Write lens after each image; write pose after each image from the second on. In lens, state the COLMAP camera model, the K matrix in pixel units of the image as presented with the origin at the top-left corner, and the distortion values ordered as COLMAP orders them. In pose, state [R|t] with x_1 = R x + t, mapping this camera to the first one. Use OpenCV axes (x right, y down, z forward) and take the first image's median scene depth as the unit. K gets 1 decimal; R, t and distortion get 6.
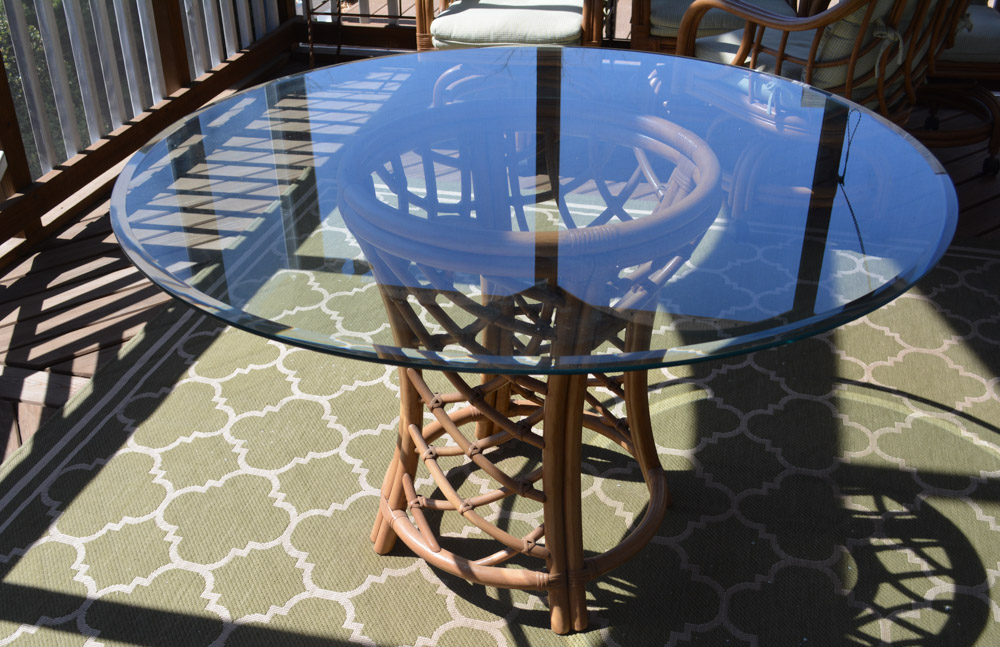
lens RADIAL K [[1066.2, 0, 501.3], [0, 1066.2, 327.5], [0, 0, 1]] dist [-0.028525, 0.000000]
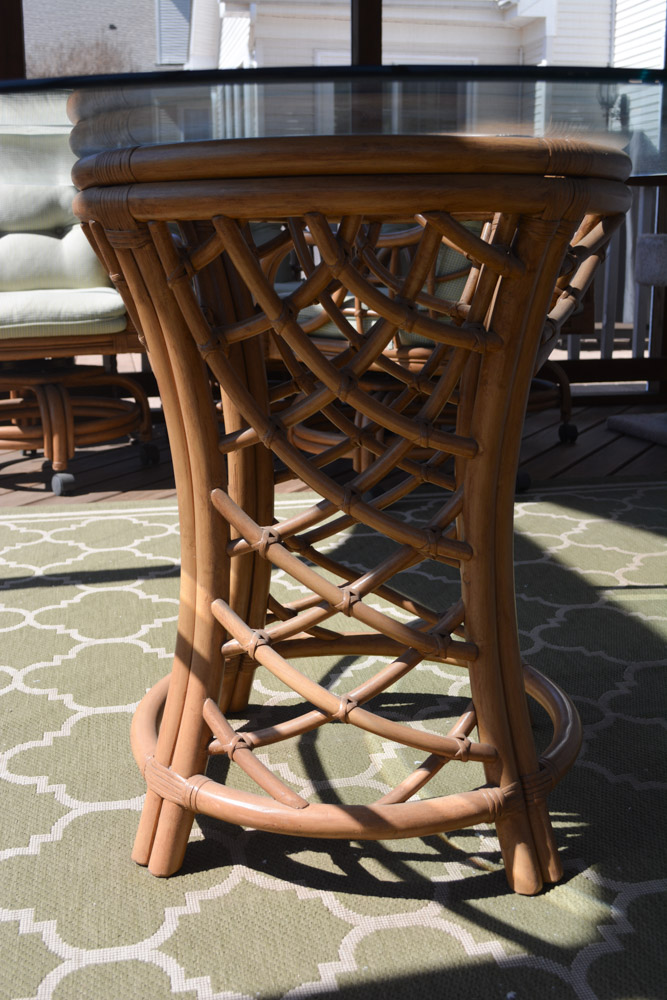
lens RADIAL K [[1132.2, 0, 329.3], [0, 1132.2, 496.4], [0, 0, 1]] dist [-0.004003, 0.000000]
pose [[0.901753, -0.099509, 0.420642, -0.249801], [0.227613, 0.936608, -0.266377, 0.190939], [-0.367470, 0.335950, 0.867239, 0.359415]]
